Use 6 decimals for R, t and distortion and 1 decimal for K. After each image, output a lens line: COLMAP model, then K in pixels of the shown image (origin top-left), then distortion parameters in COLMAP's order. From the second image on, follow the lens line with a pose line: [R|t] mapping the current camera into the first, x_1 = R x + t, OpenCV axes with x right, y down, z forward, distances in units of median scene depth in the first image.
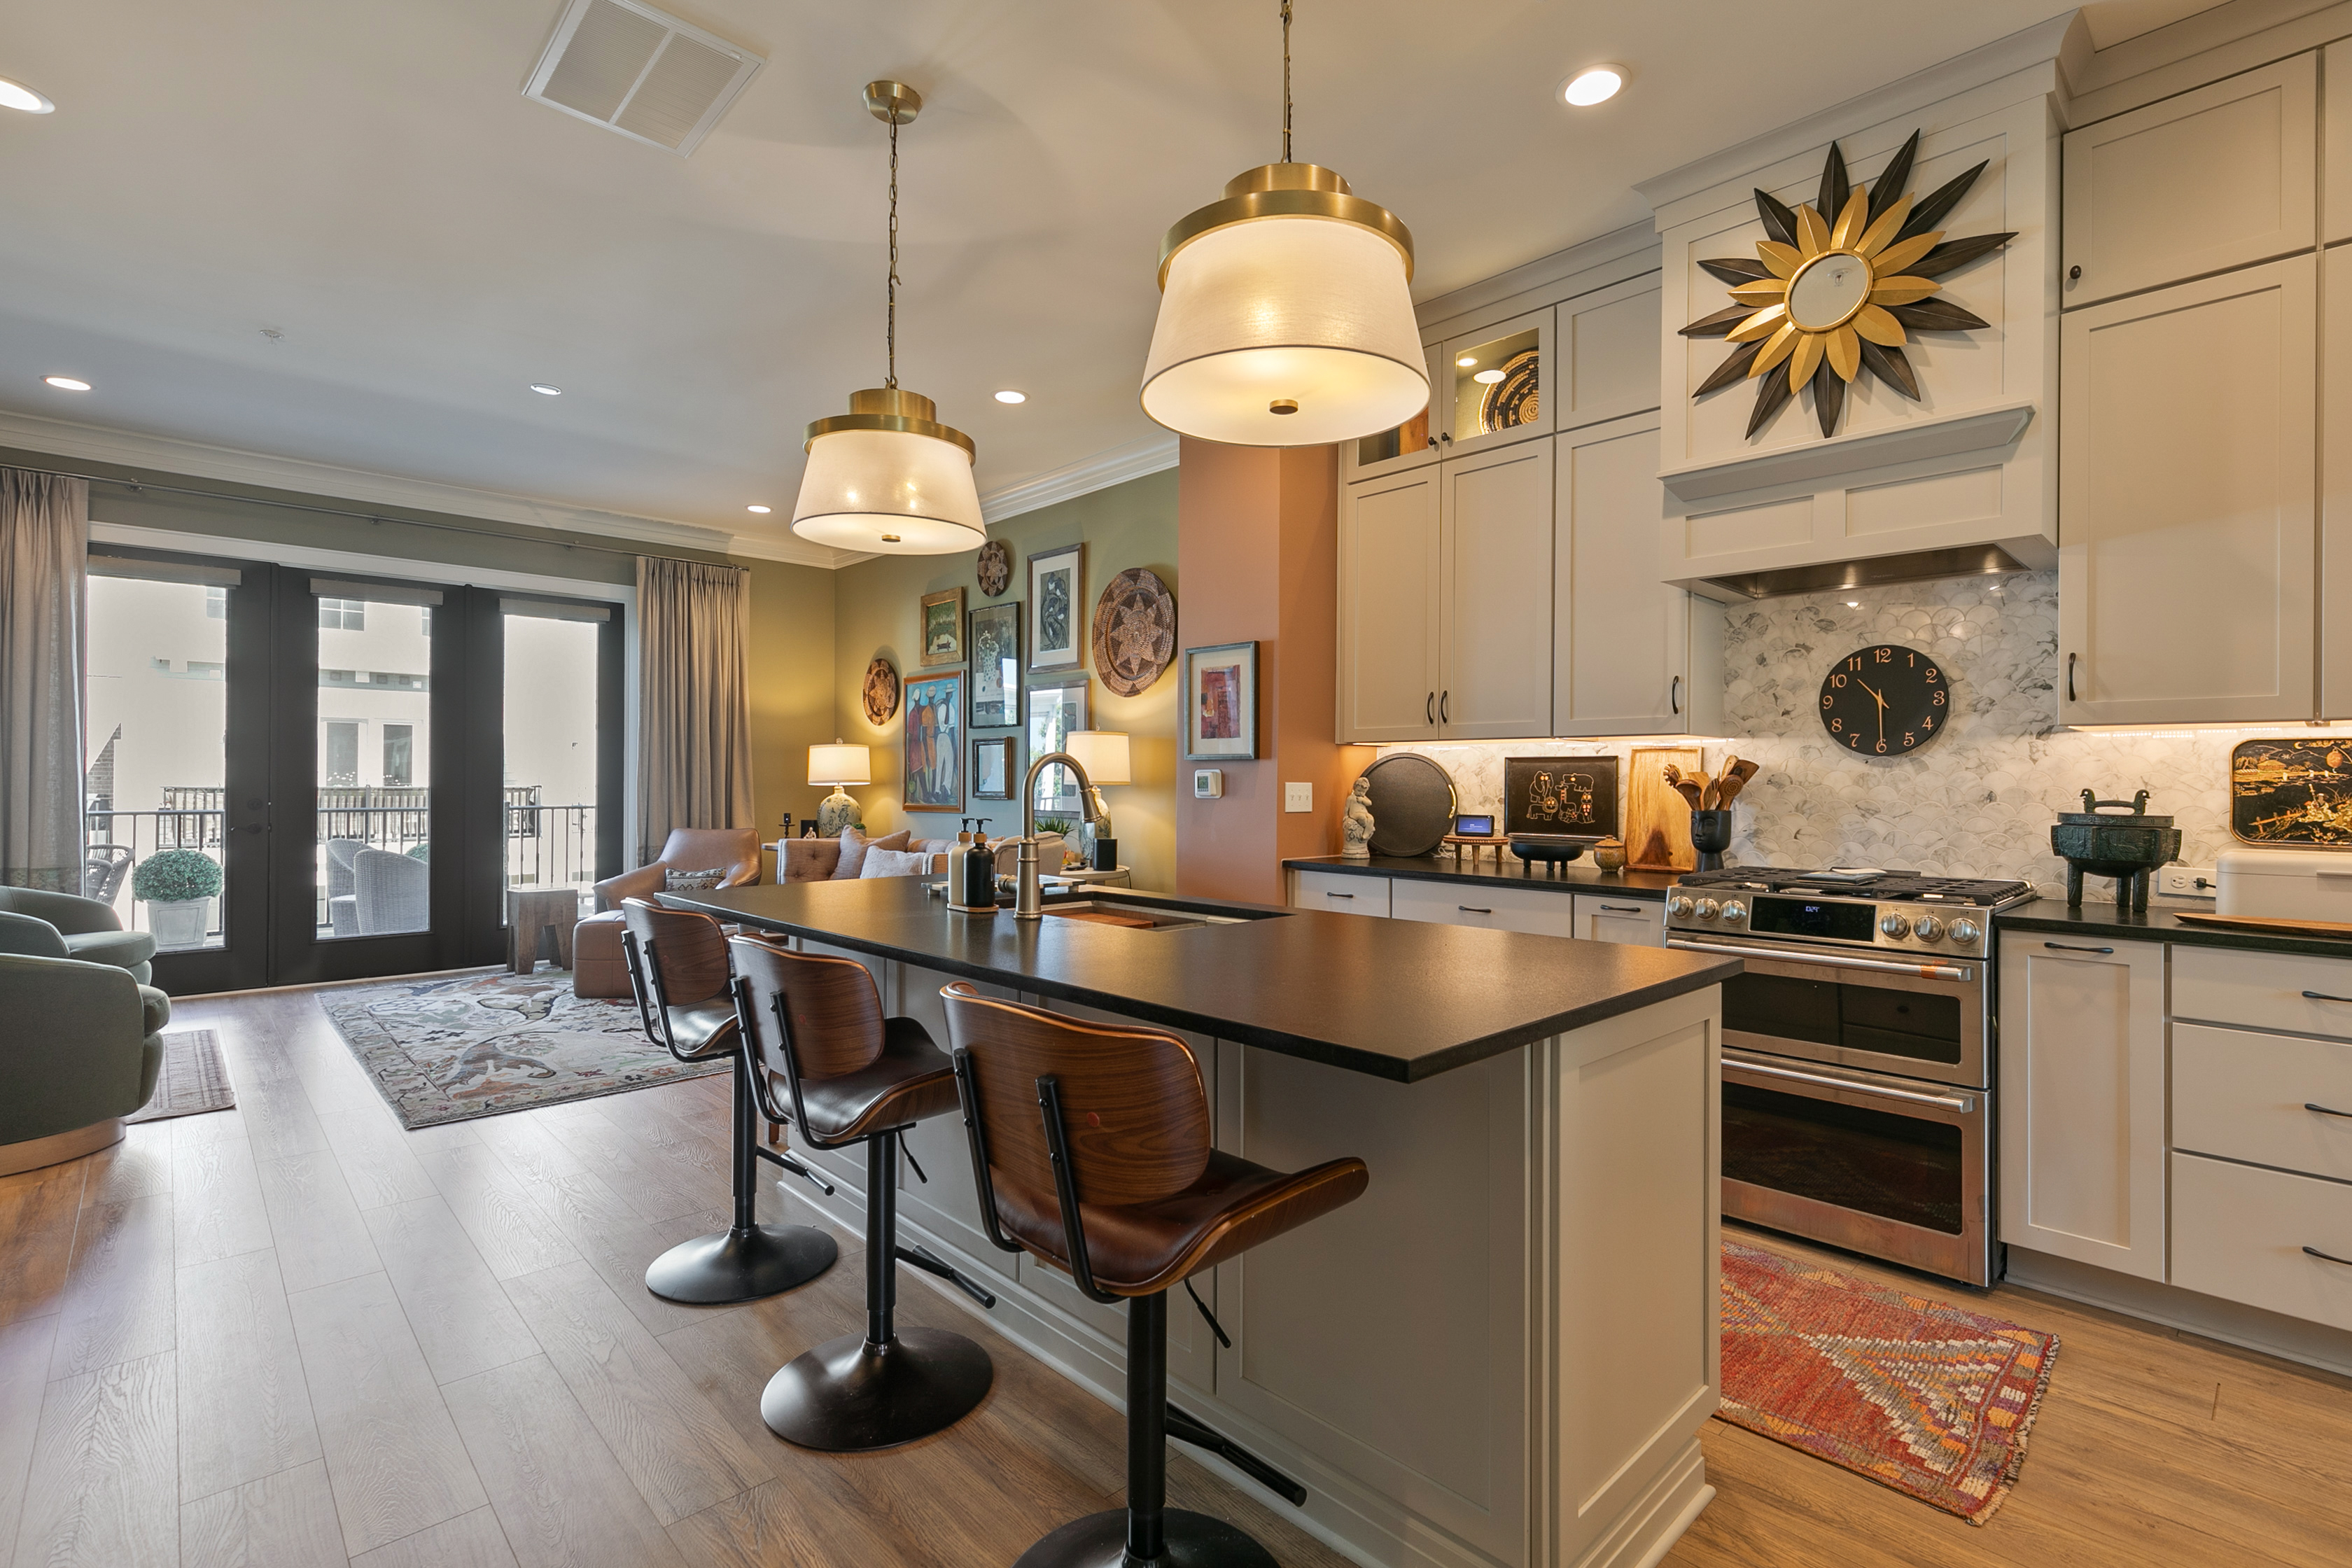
lens RADIAL K [[1062.8, 0, 1184.2], [0, 1062.8, 776.7], [0, 0, 1]] dist [0.000989, -0.001122]
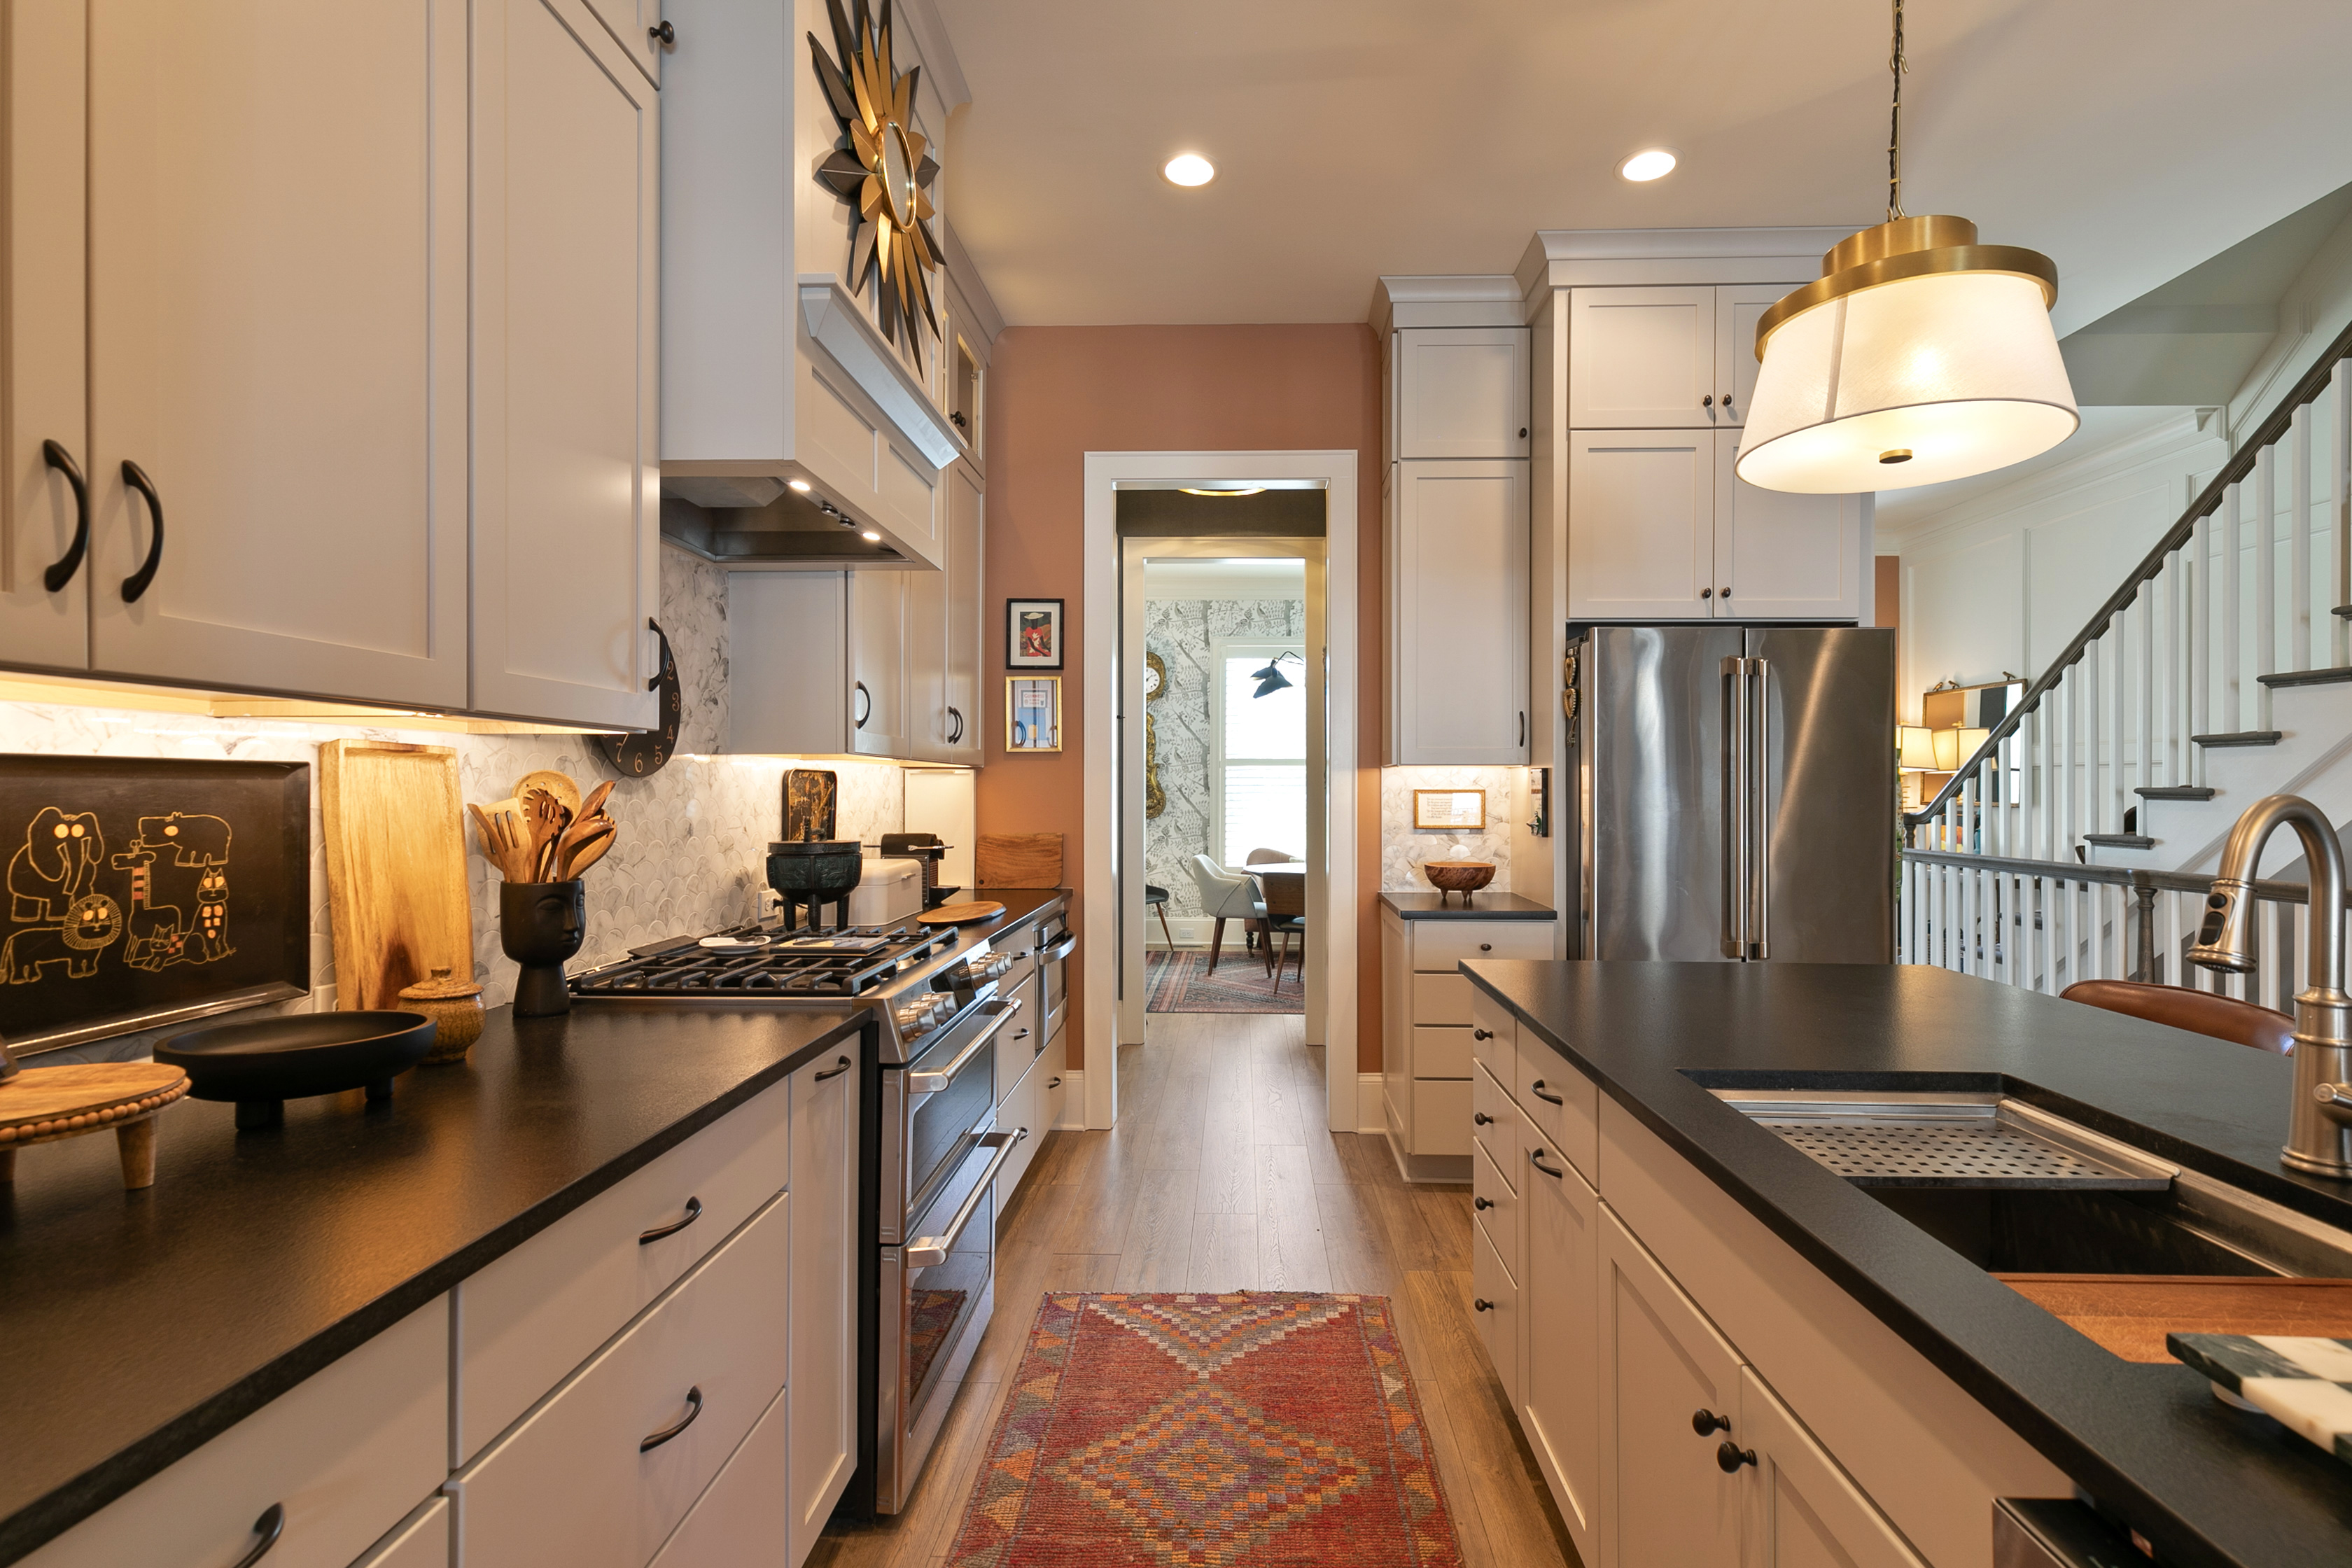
lens RADIAL K [[1104.9, 0, 1212.9], [0, 1104.9, 784.7], [0, 0, 1]] dist [0.009123, -0.001844]
pose [[-0.707698, -0.004467, 0.706501, -0.100691], [-0.008486, 0.999962, -0.002179, -0.015184], [-0.706464, -0.007537, -0.707709, 1.157484]]
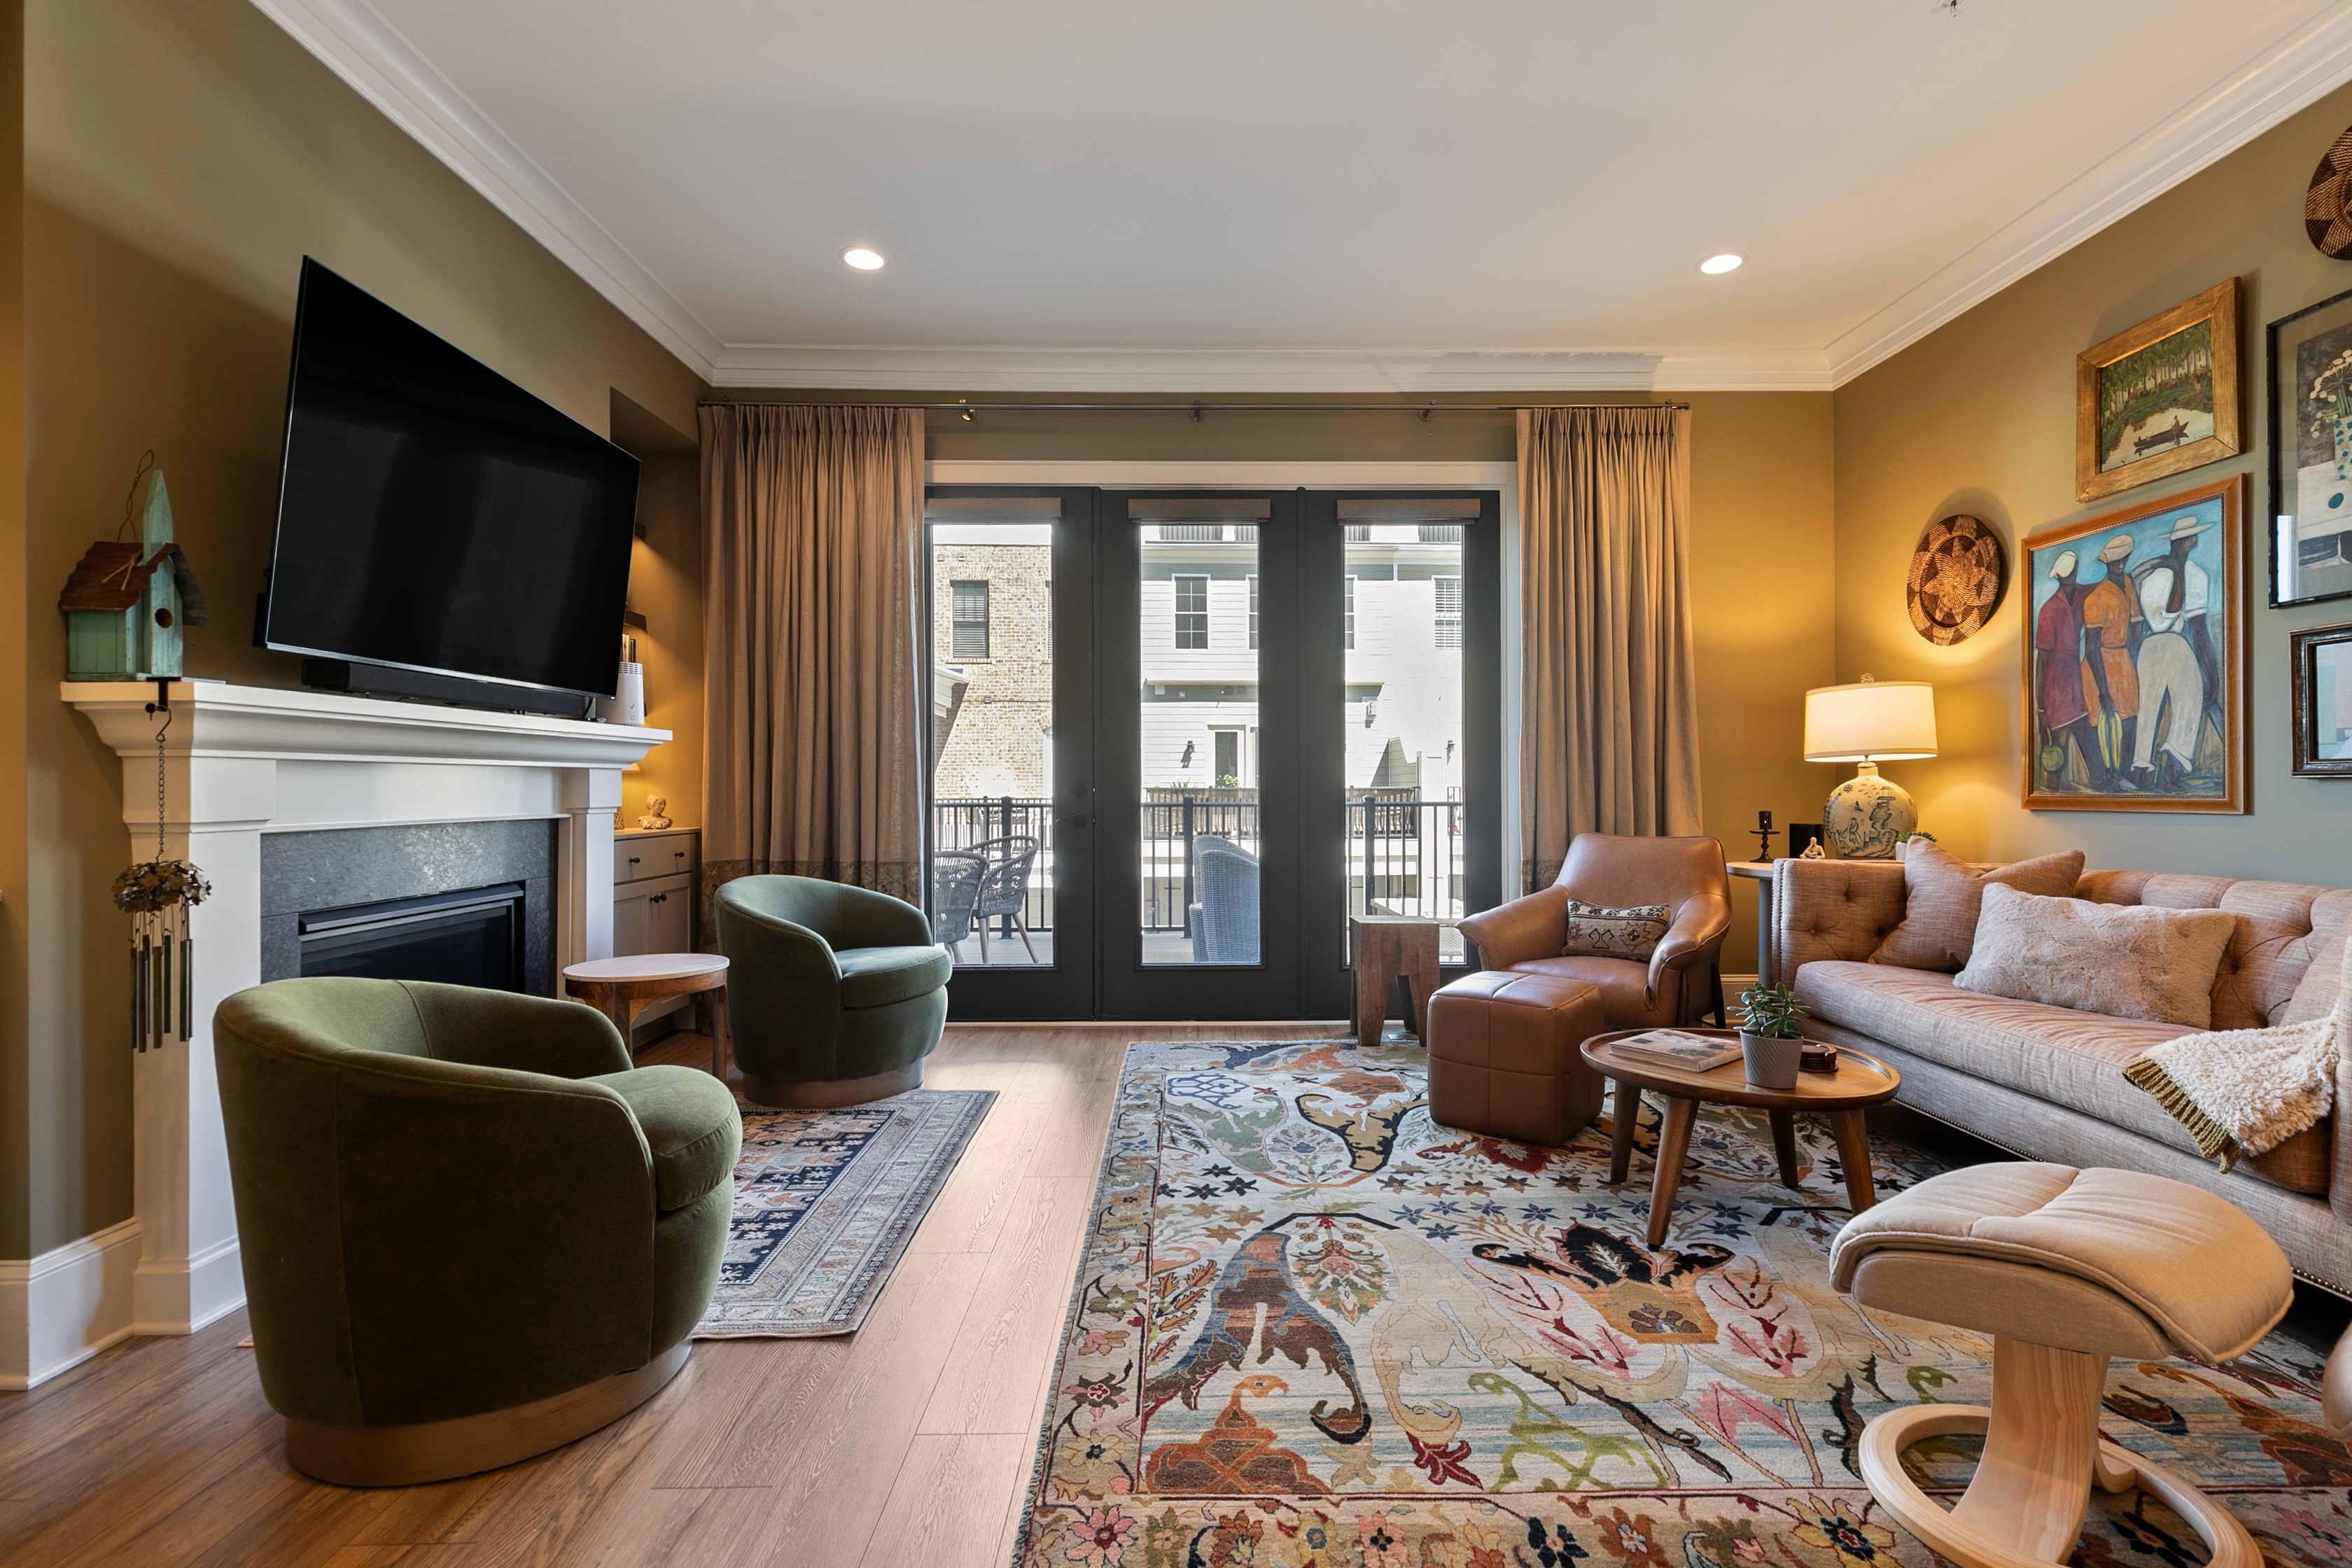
lens RADIAL K [[1080.2, 0, 1210.3], [0, 1080.2, 784.0], [0, 0, 1]] dist [0.011387, -0.001114]
pose [[0.737019, -0.008492, -0.675819, -0.443922], [0.008896, 0.999956, -0.002864, 0.041111], [0.675813, -0.003901, 0.737063, 0.822632]]
